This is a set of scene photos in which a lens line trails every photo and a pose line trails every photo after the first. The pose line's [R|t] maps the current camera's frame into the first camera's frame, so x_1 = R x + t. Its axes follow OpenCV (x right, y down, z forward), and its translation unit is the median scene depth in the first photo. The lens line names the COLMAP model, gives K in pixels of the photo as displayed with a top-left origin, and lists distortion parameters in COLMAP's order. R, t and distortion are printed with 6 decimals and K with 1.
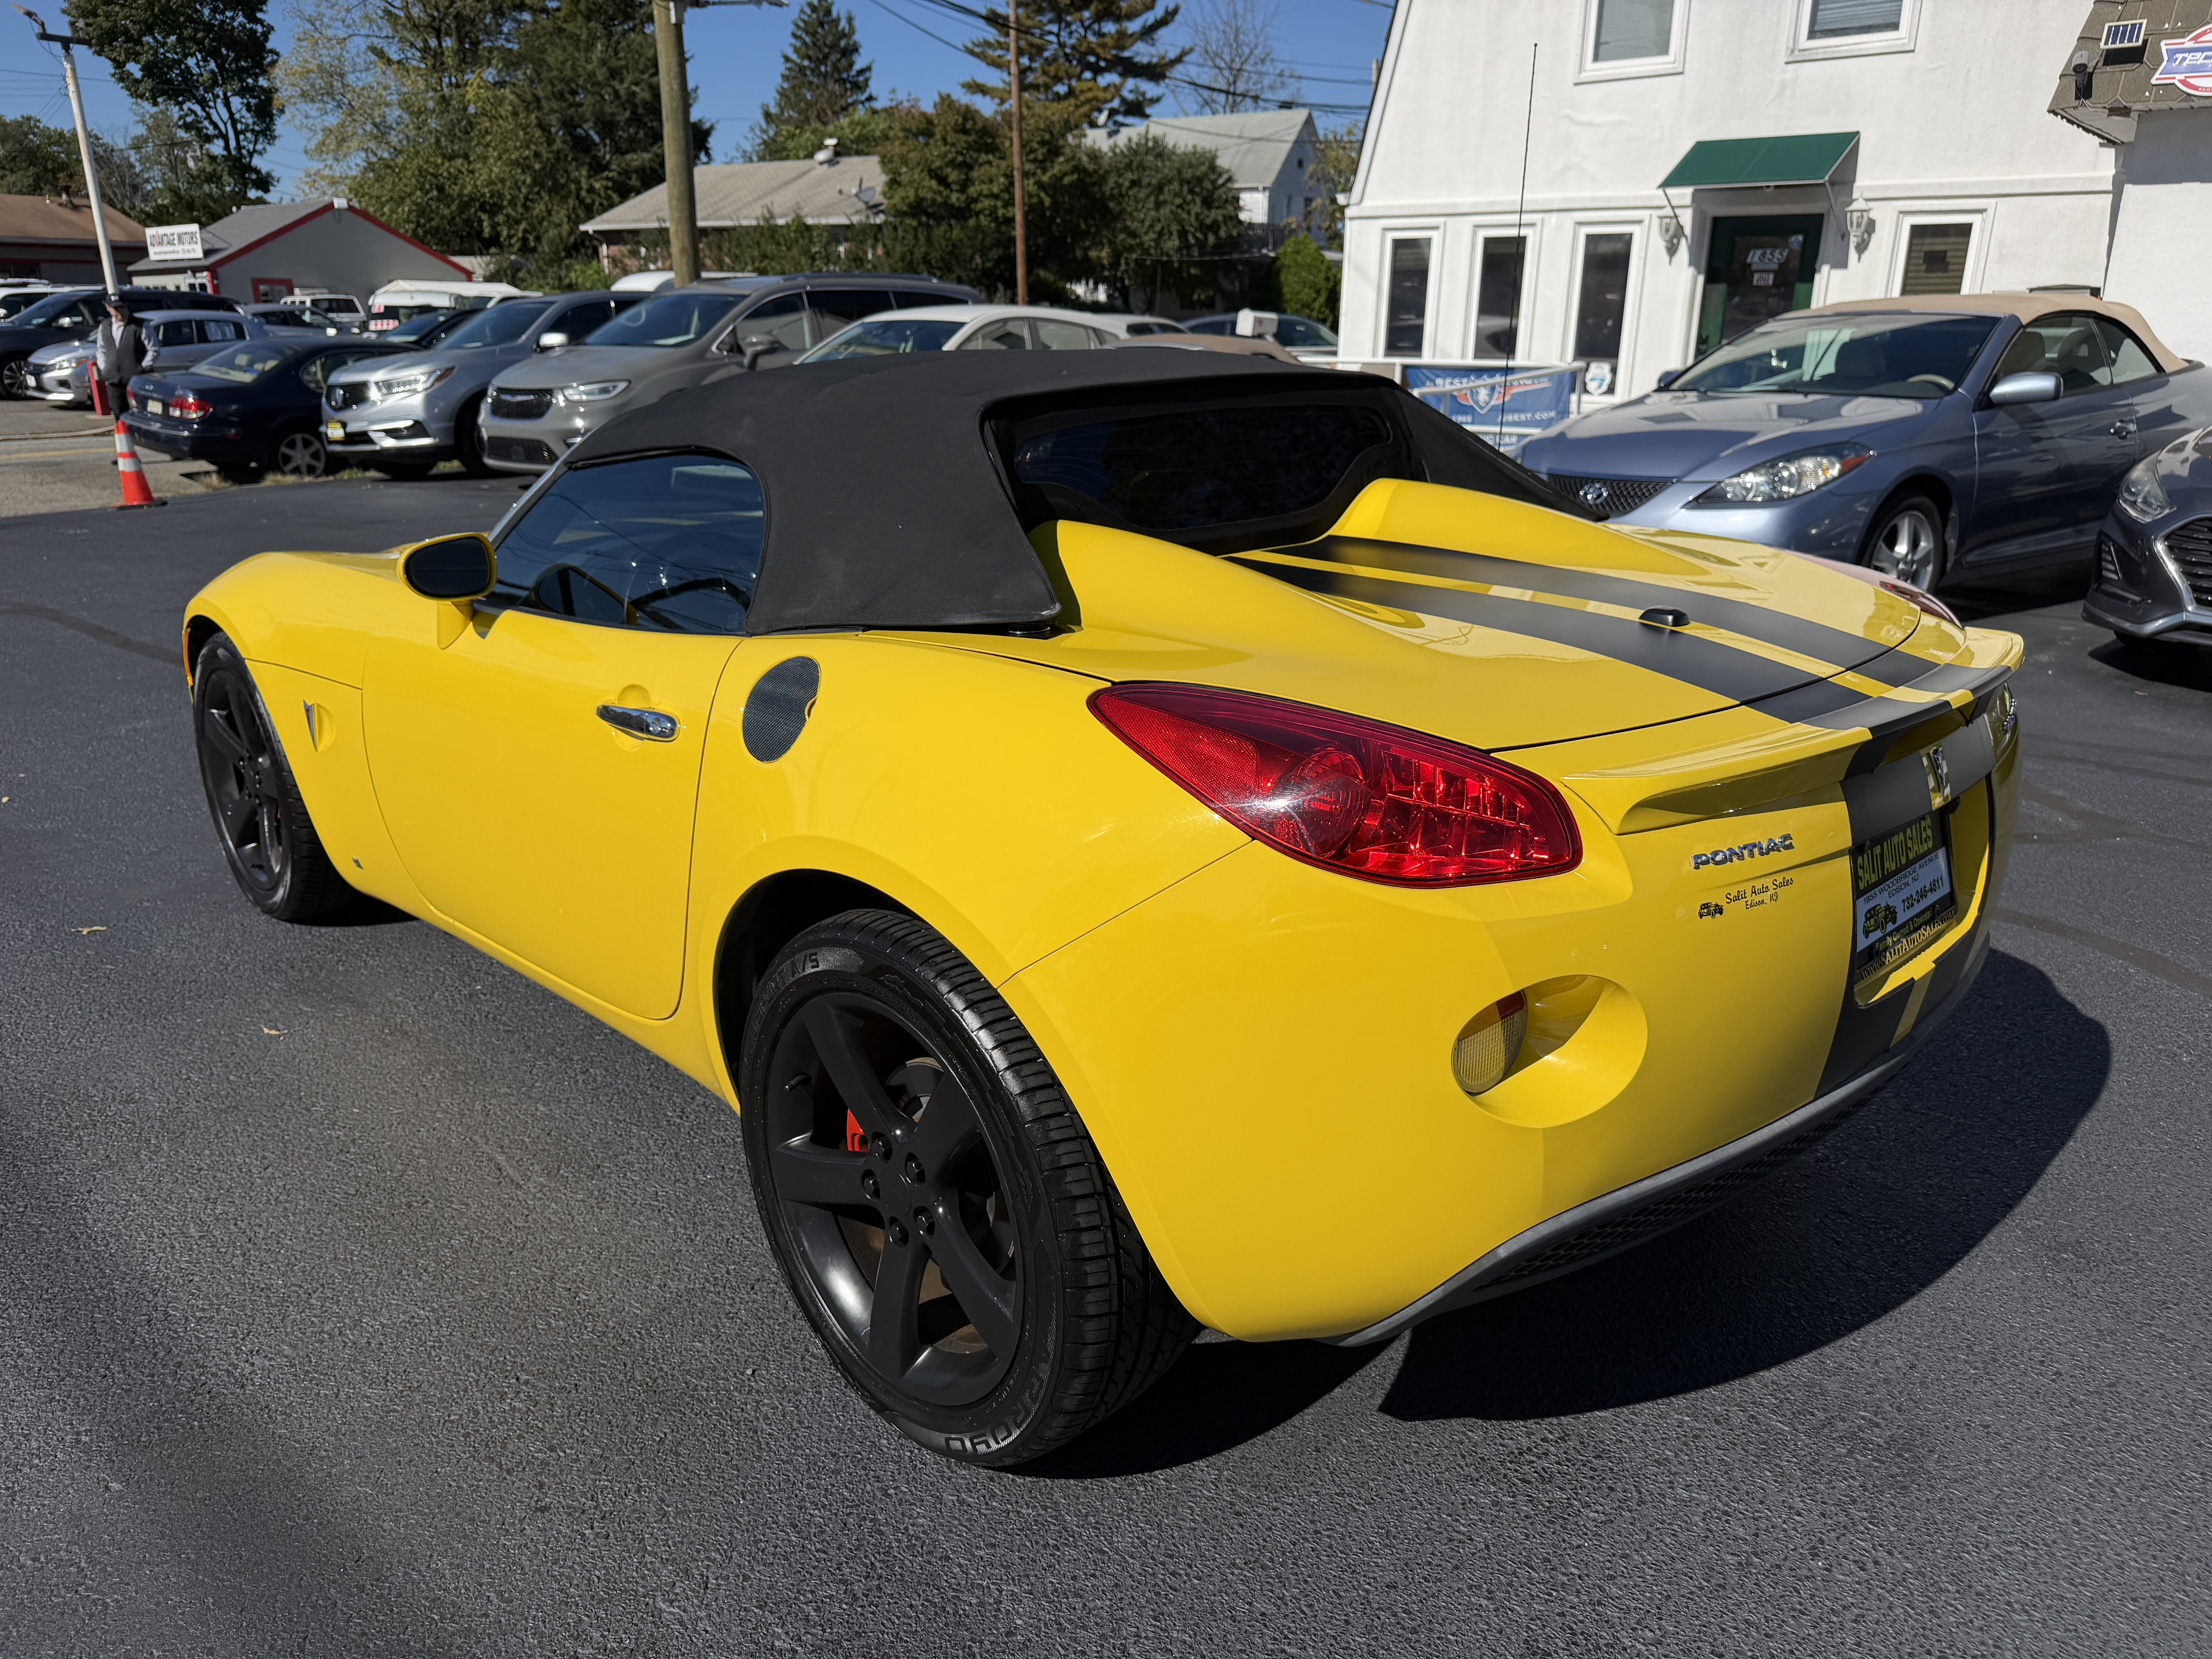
lens RADIAL K [[1553.0, 0, 1101.3], [0, 1553.0, 860.6], [0, 0, 1]] dist [0.003695, -0.004568]
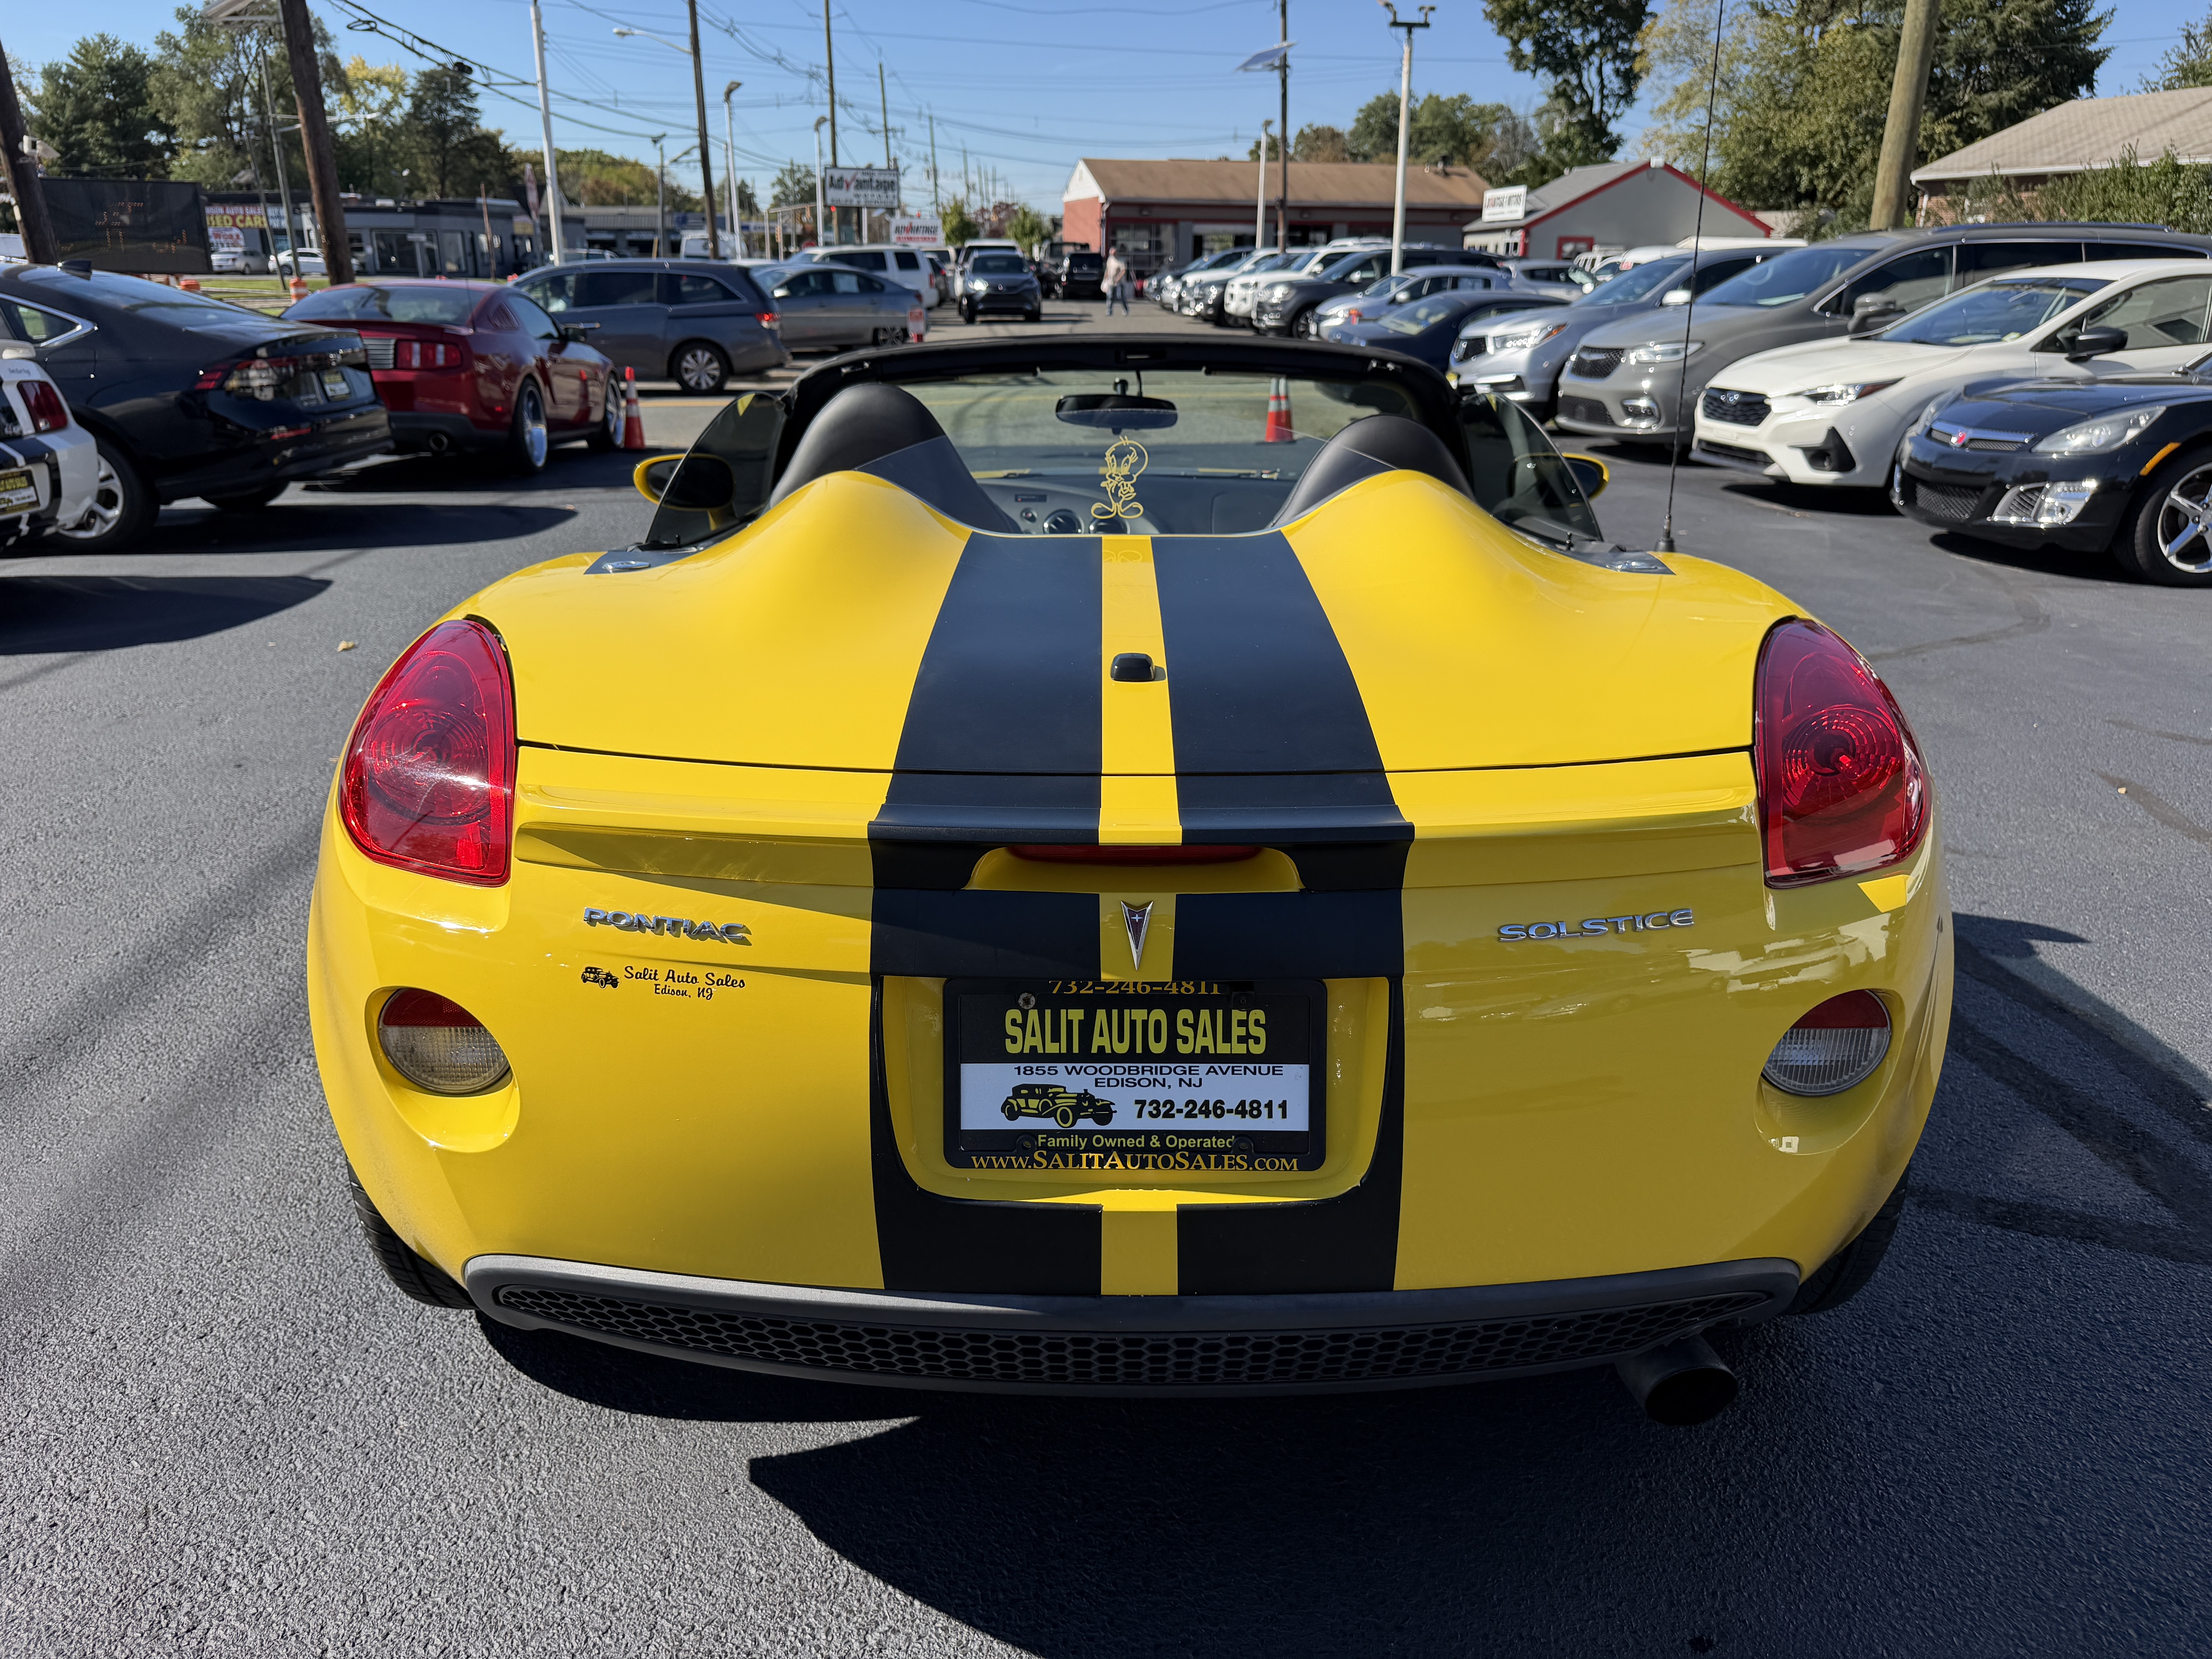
lens RADIAL K [[1596.9, 0, 1102.2], [0, 1596.9, 836.0], [0, 0, 1]] dist [0.009038, -0.014037]
pose [[0.718244, 0.235137, -0.654856, 0.122729], [-0.234500, 0.967909, 0.090345, -0.023282], [0.655084, 0.088674, 0.750334, 0.067672]]
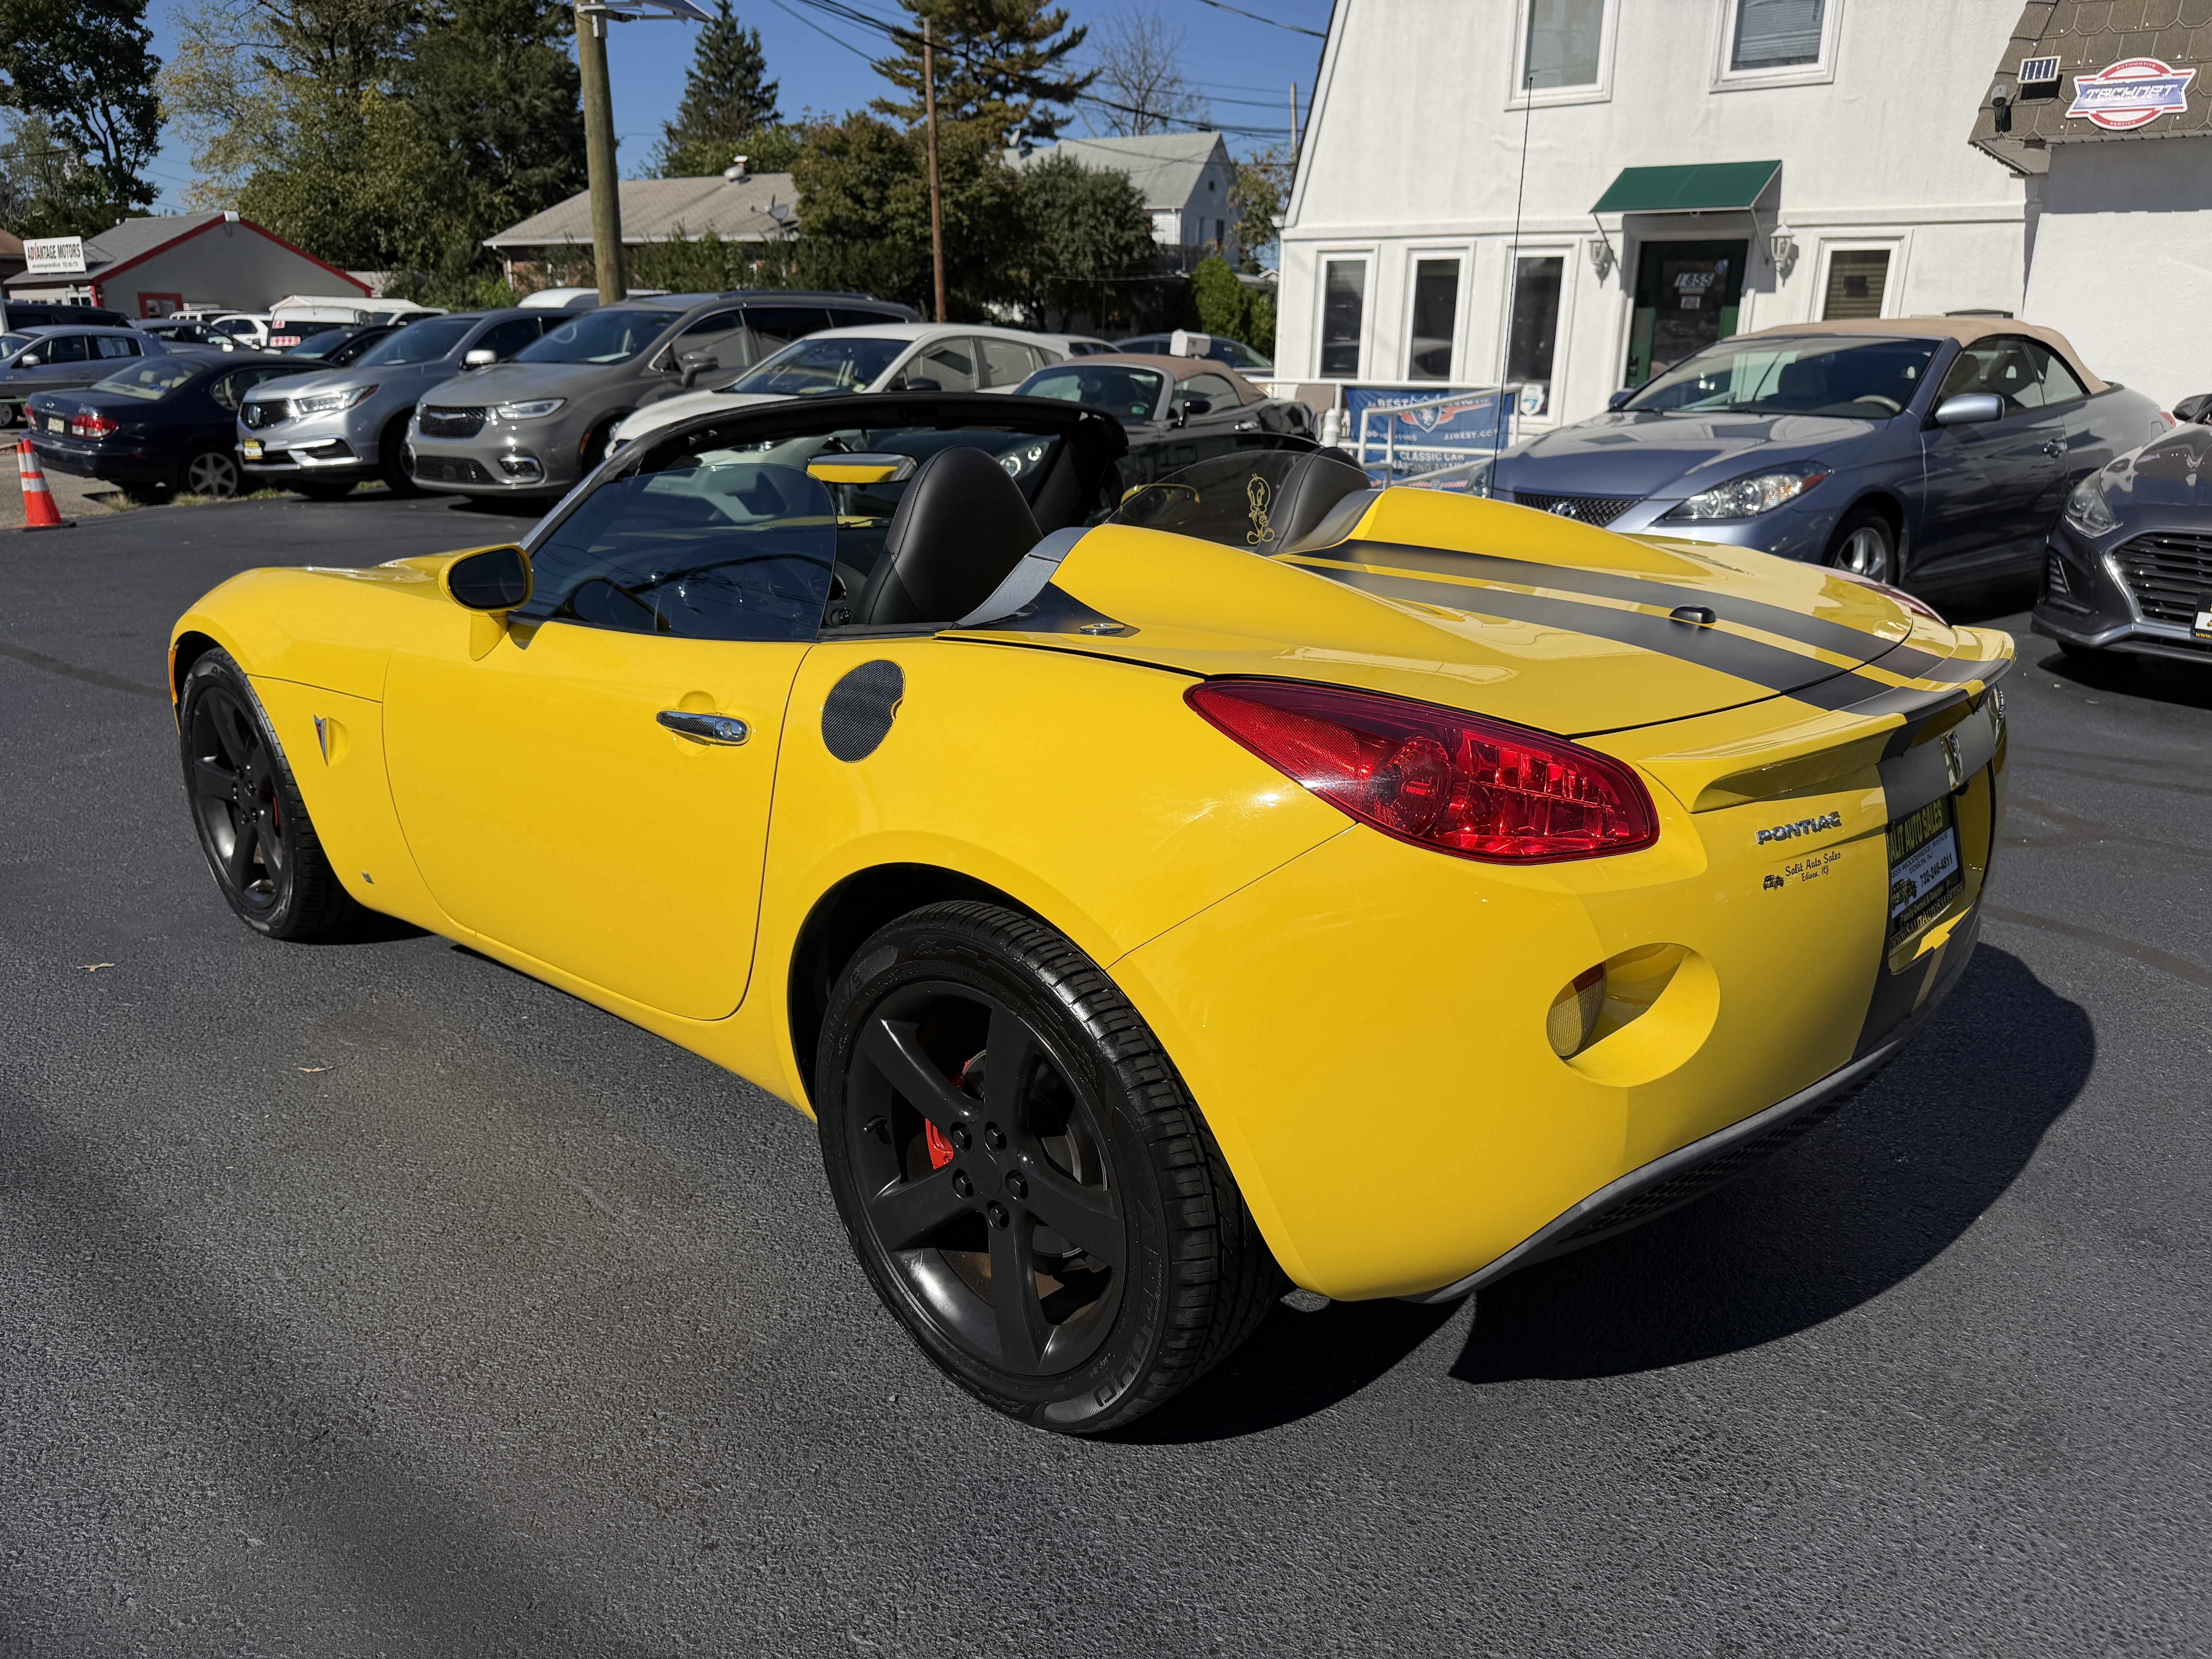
lens RADIAL K [[1552.8, 0, 1109.1], [0, 1552.8, 872.1], [0, 0, 1]] dist [0.002426, -0.003533]
pose [[0.998091, -0.015868, 0.059691, -0.022076], [0.016157, 0.999860, -0.004358, 0.000088], [-0.059613, 0.005314, 0.998207, 0.000764]]
